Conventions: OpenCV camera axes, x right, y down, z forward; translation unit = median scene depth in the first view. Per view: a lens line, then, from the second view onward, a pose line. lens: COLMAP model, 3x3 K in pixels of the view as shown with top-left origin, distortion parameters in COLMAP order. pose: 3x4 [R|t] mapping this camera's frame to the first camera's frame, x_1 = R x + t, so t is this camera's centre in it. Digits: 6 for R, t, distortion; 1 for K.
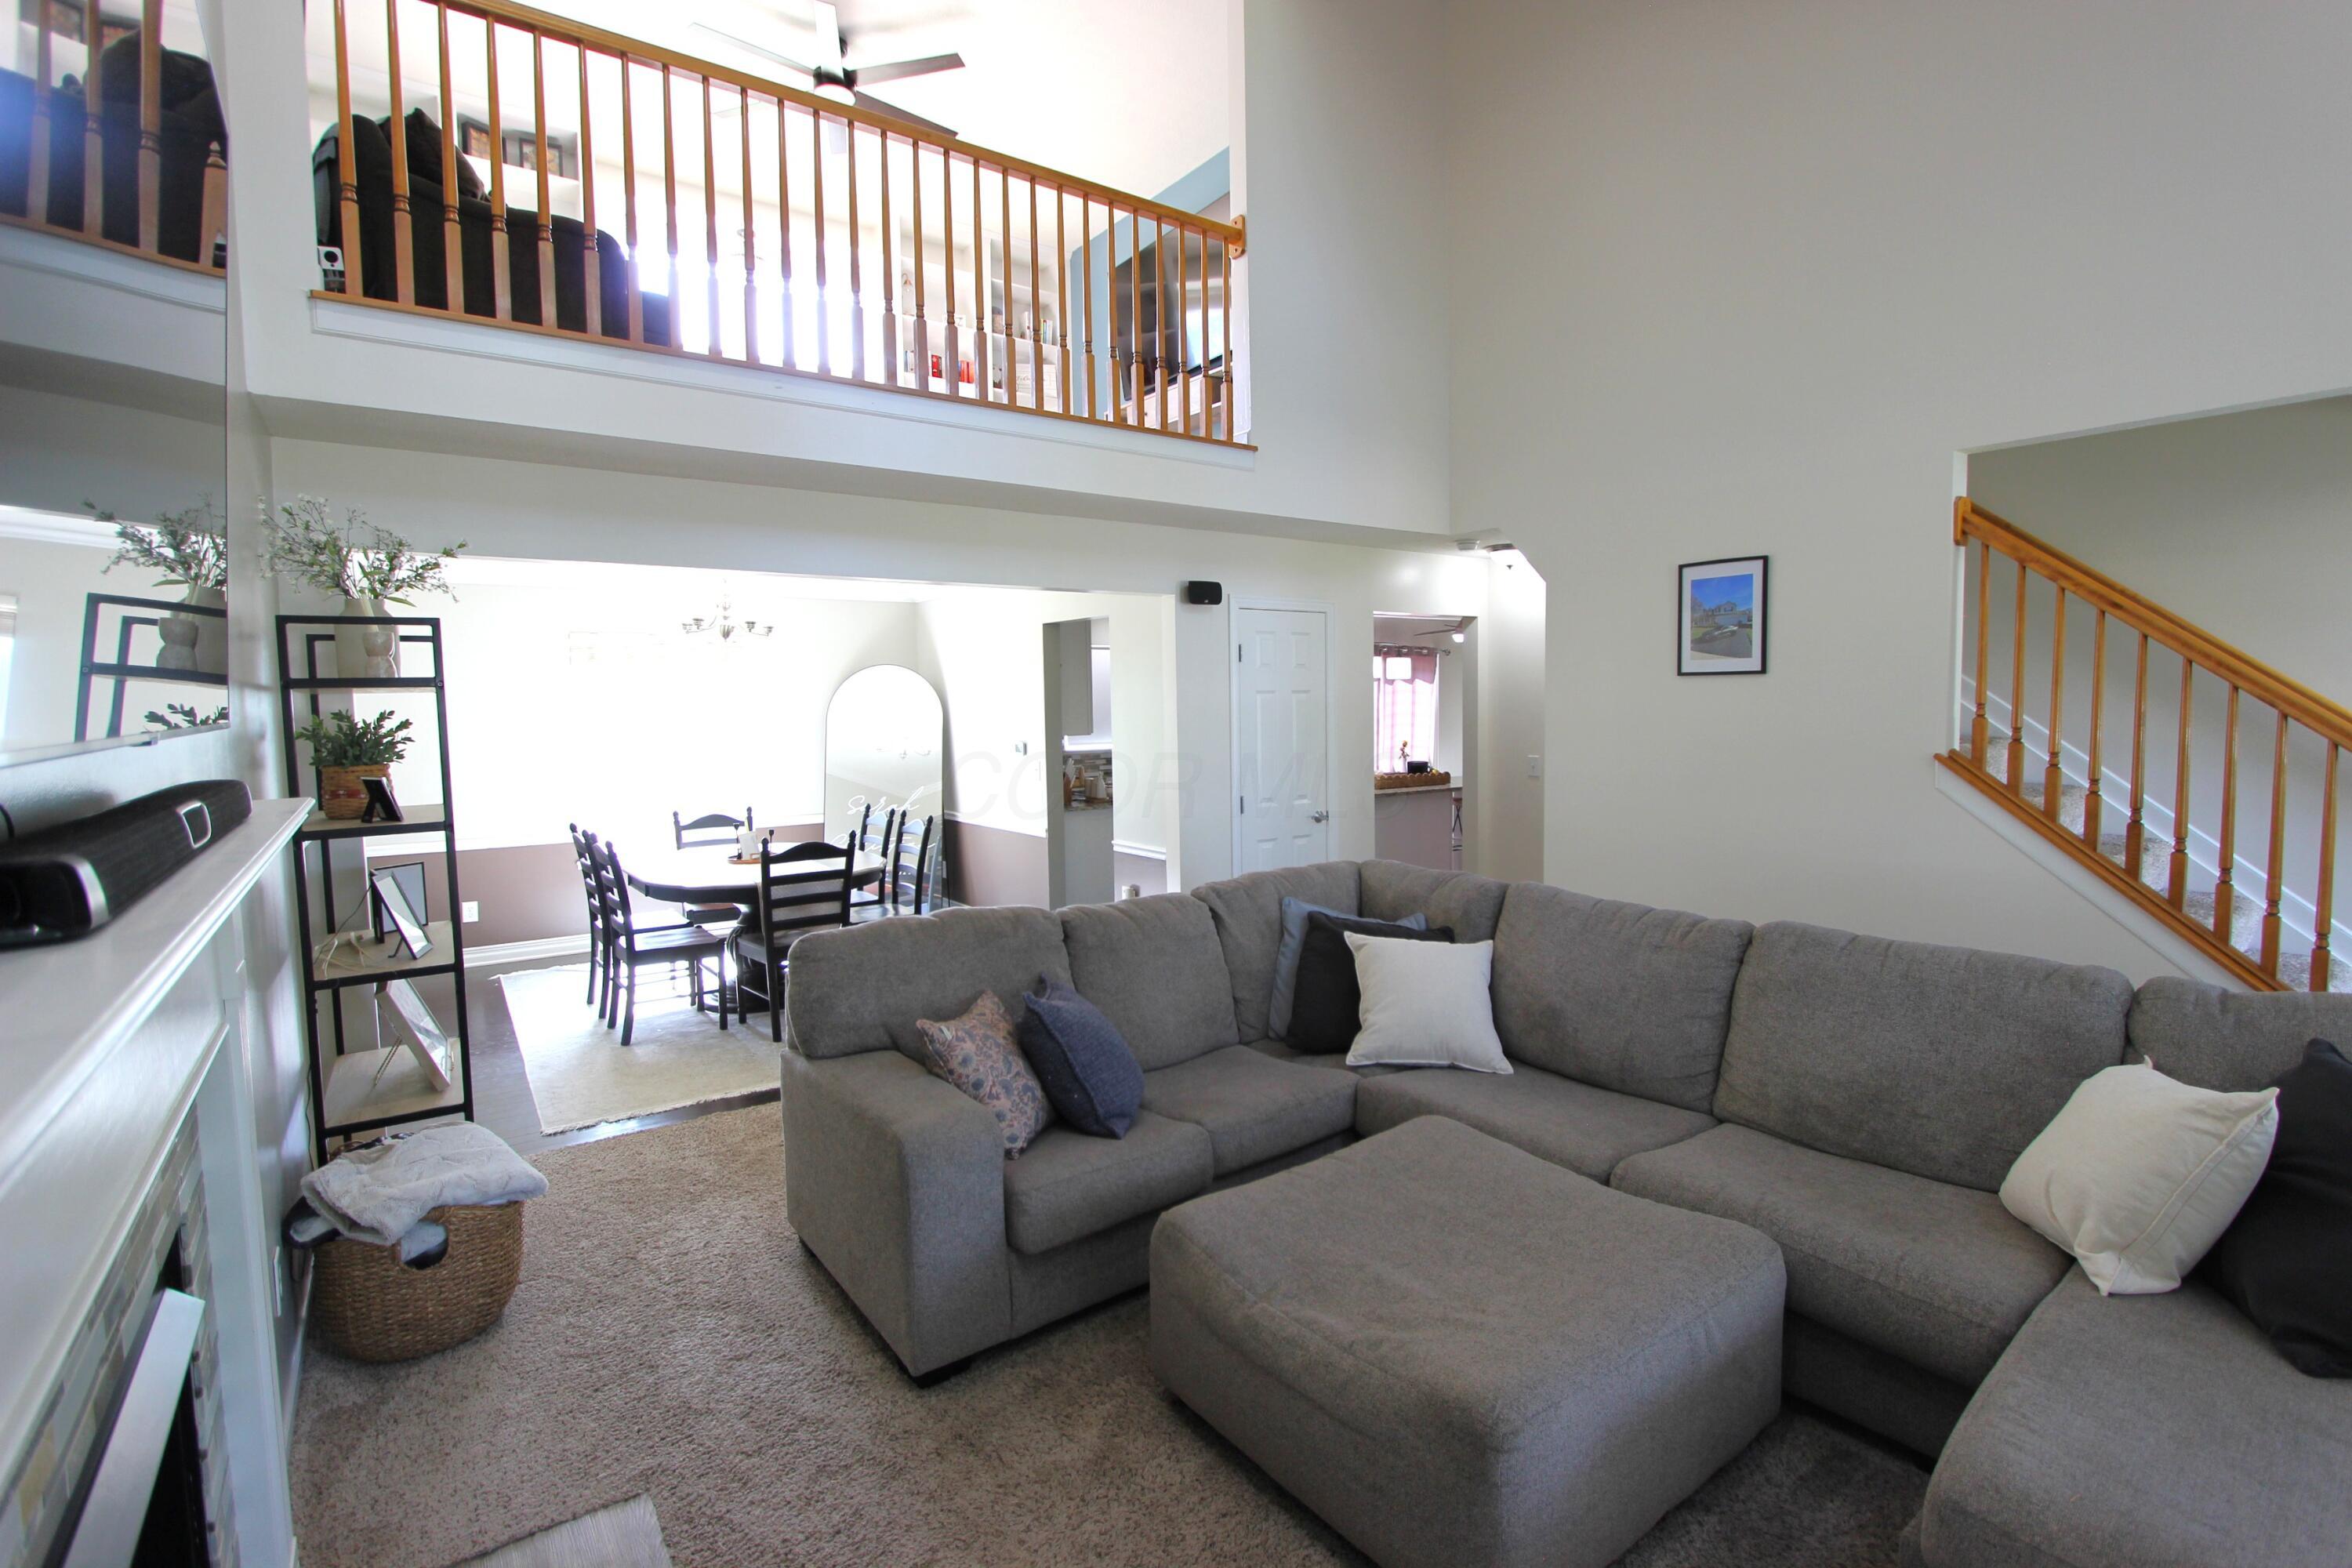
lens RADIAL K [[1074.6, 0, 1193.1], [0, 1074.6, 775.0], [0, 0, 1]] dist [-0.000026, -0.000095]
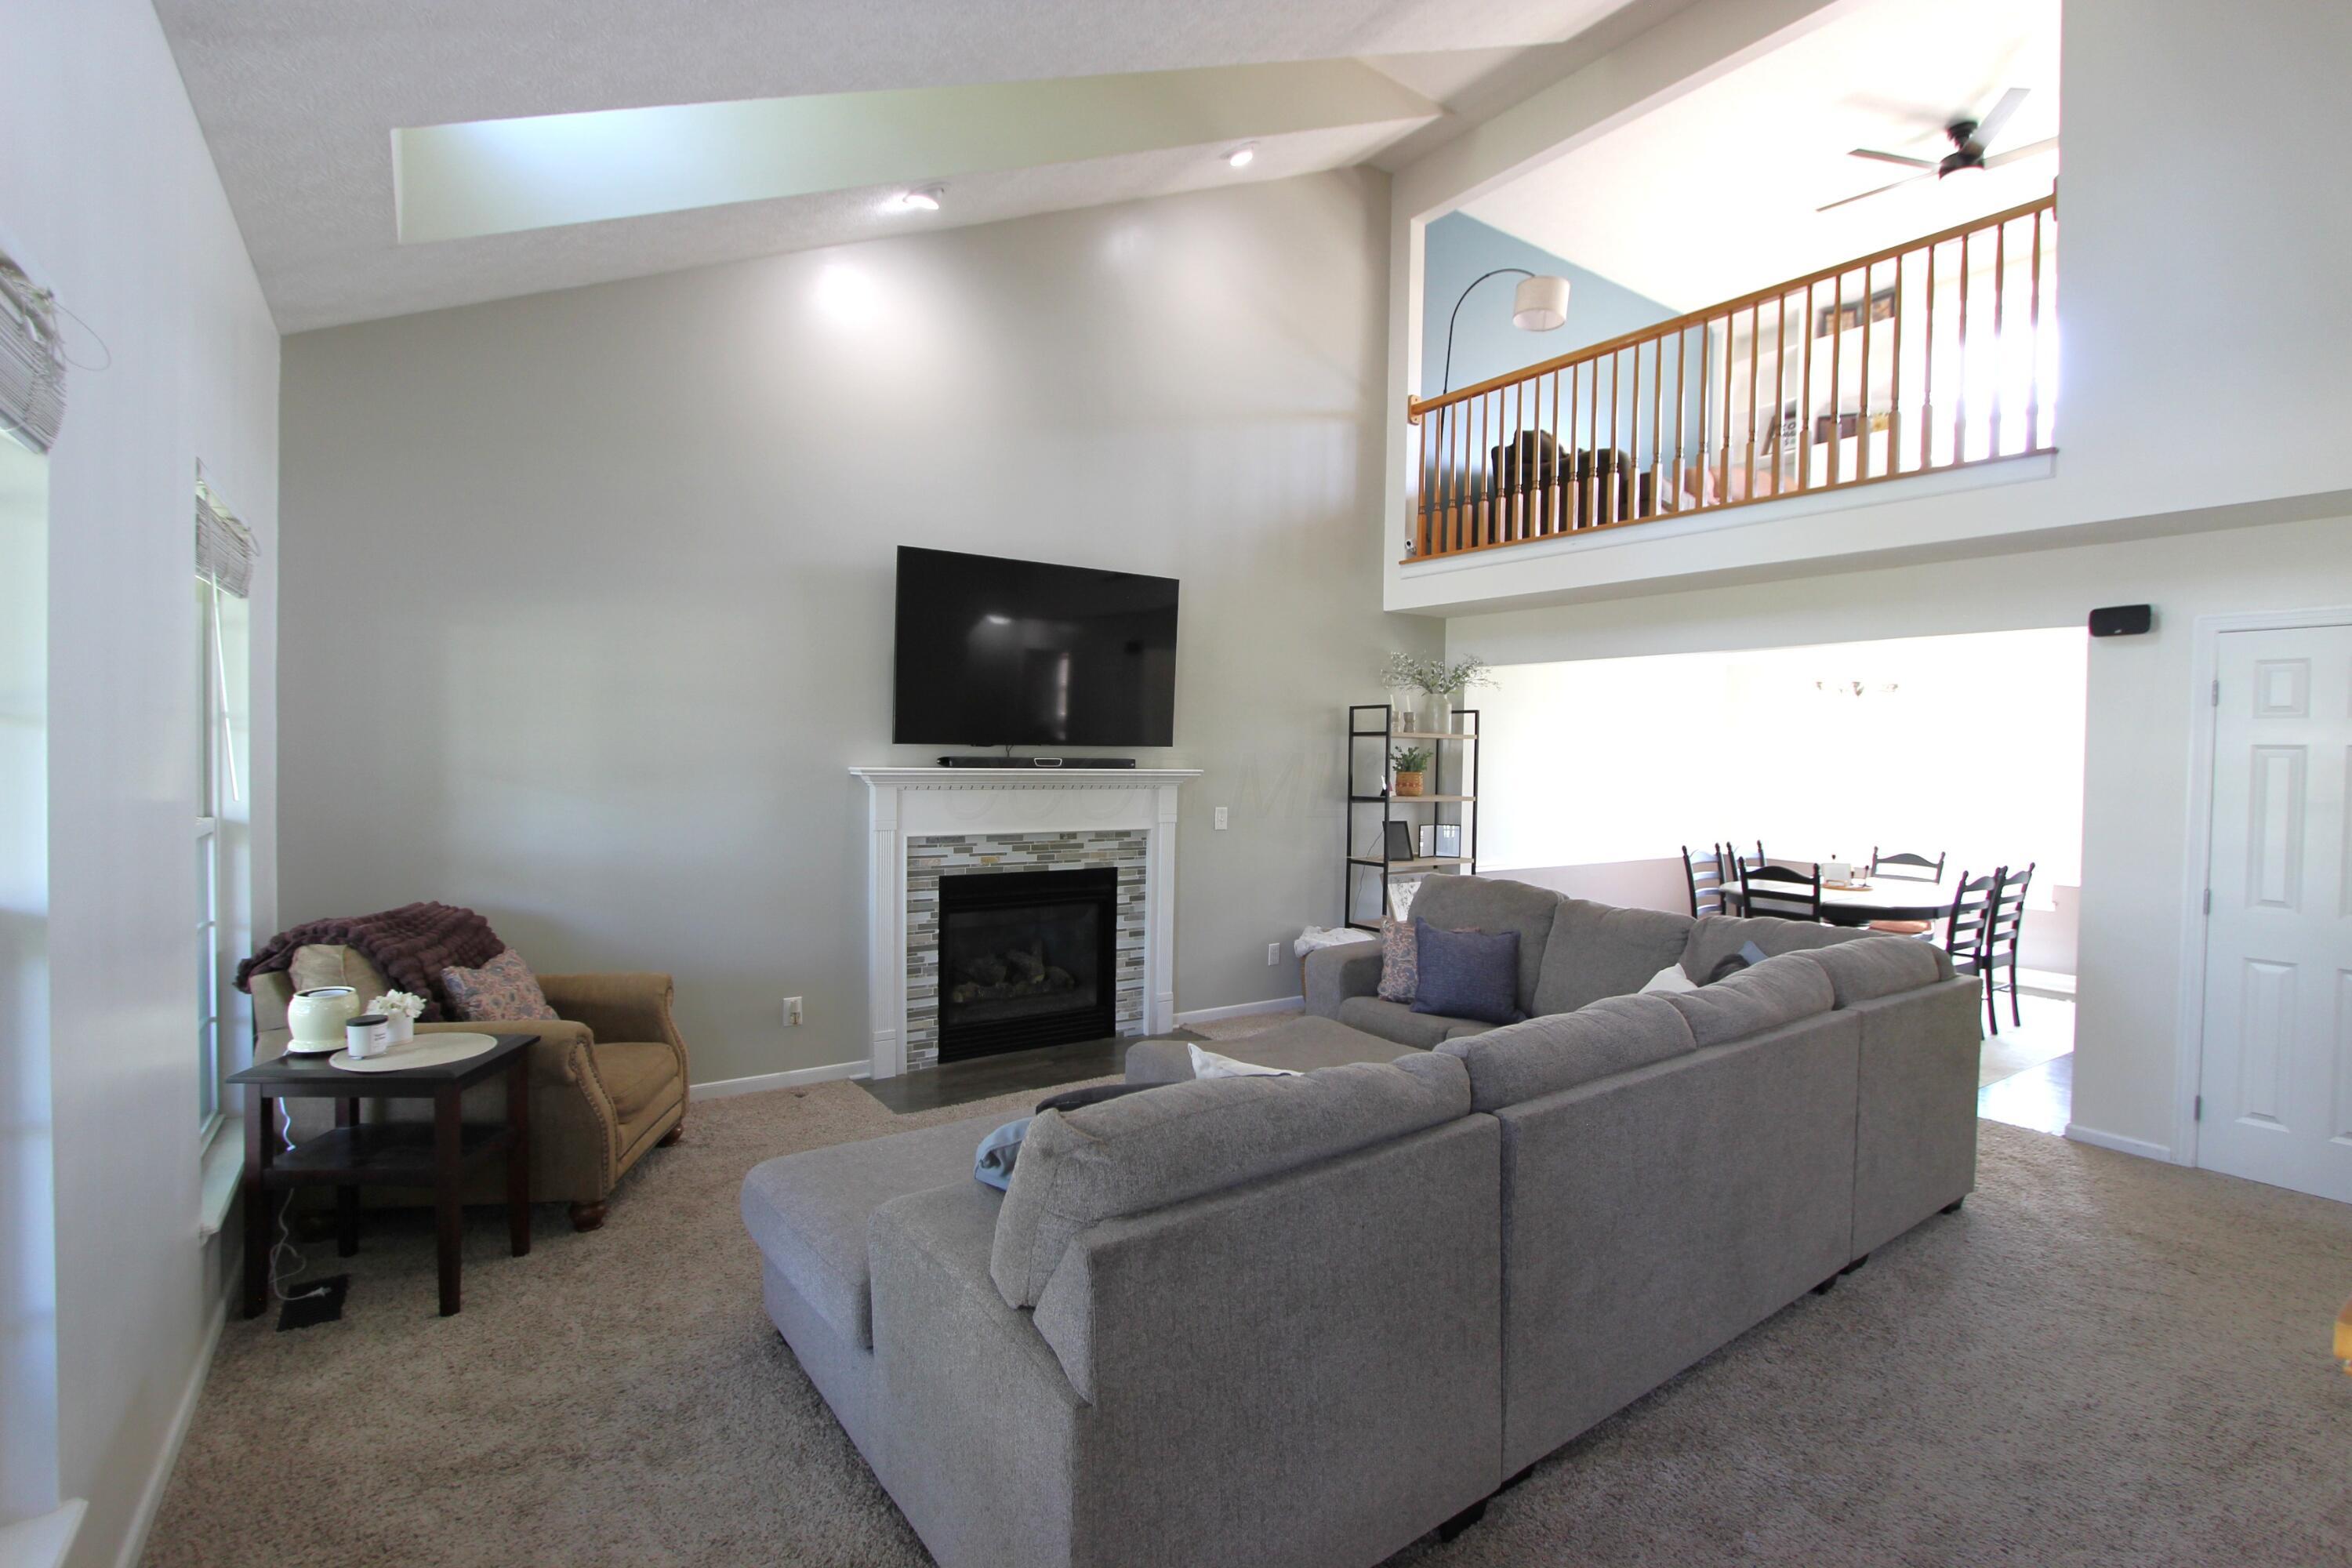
lens RADIAL K [[1074.6, 0, 1193.1], [0, 1074.6, 775.0], [0, 0, 1]] dist [-0.000026, -0.000095]
pose [[-0.023518, 0.038228, -0.998992, 0.834965], [-0.085376, 0.995541, 0.040105, -0.030725], [0.996071, 0.086233, -0.020150, 0.355634]]
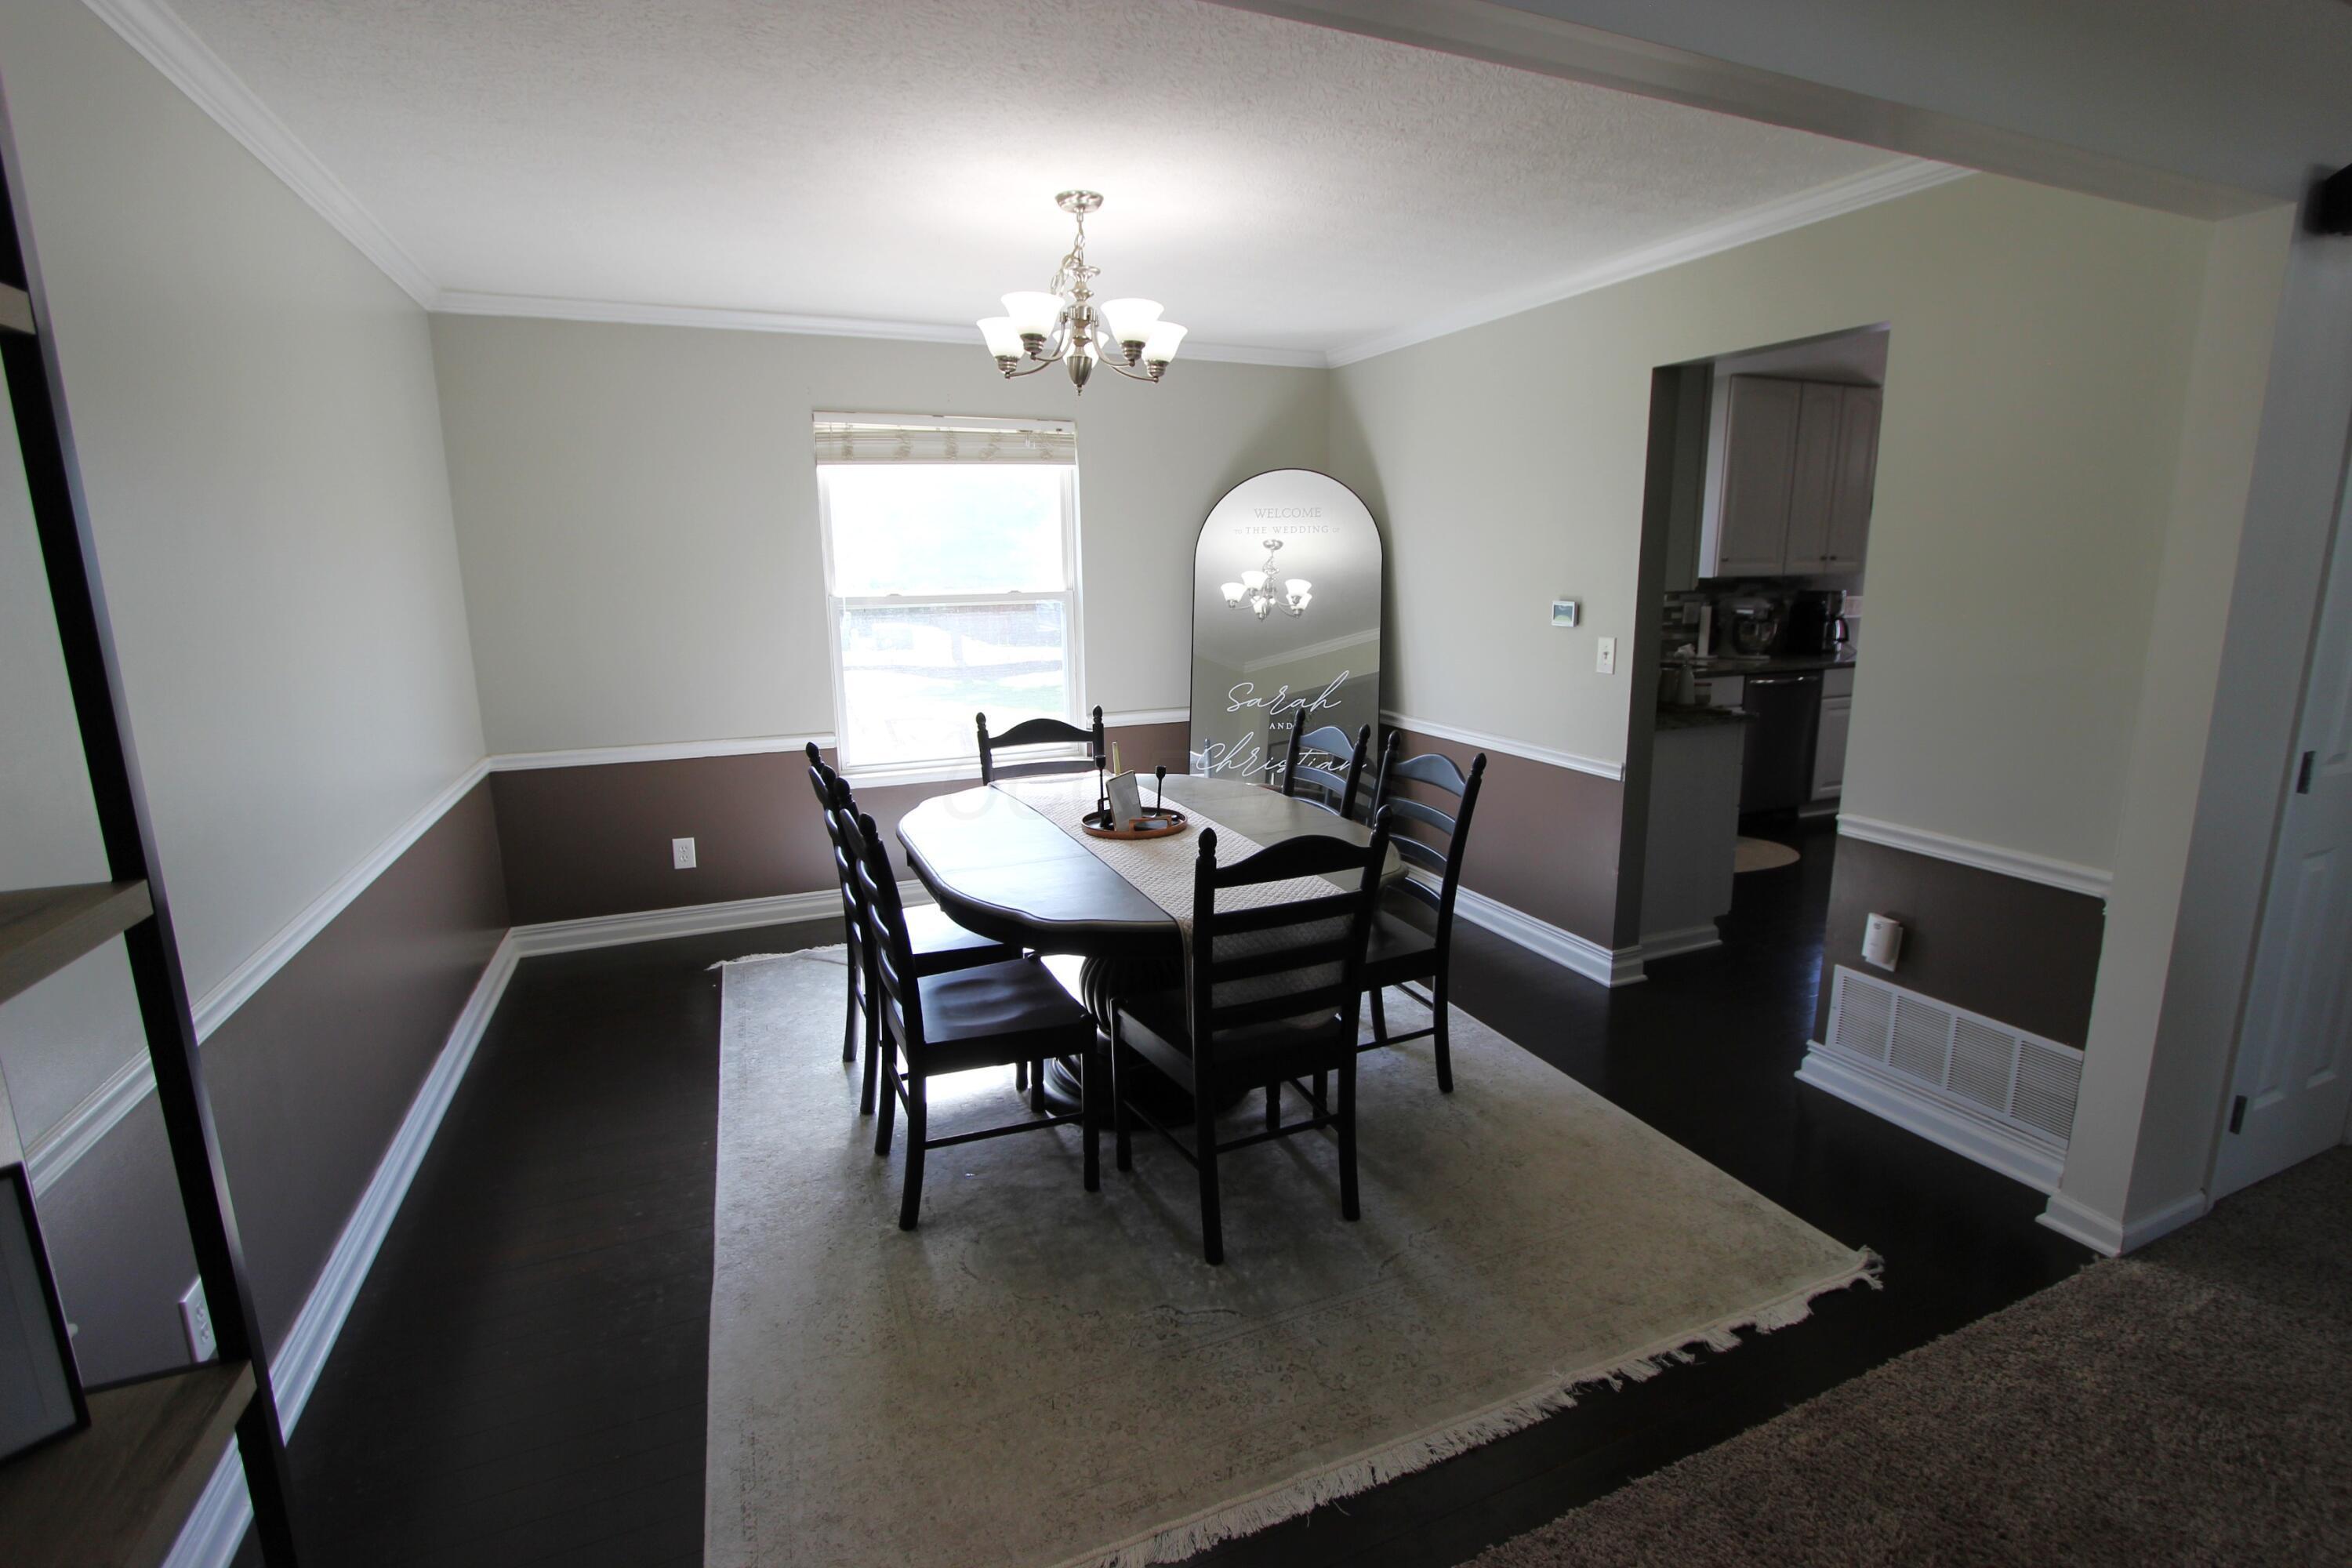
lens RADIAL K [[1074.6, 0, 1193.1], [0, 1074.6, 775.0], [0, 0, 1]] dist [-0.000026, -0.000095]
pose [[0.975086, 0.048719, -0.216411, -0.300856], [-0.019576, 0.990677, 0.134821, -0.016555], [0.220962, -0.127225, 0.966949, 0.571814]]
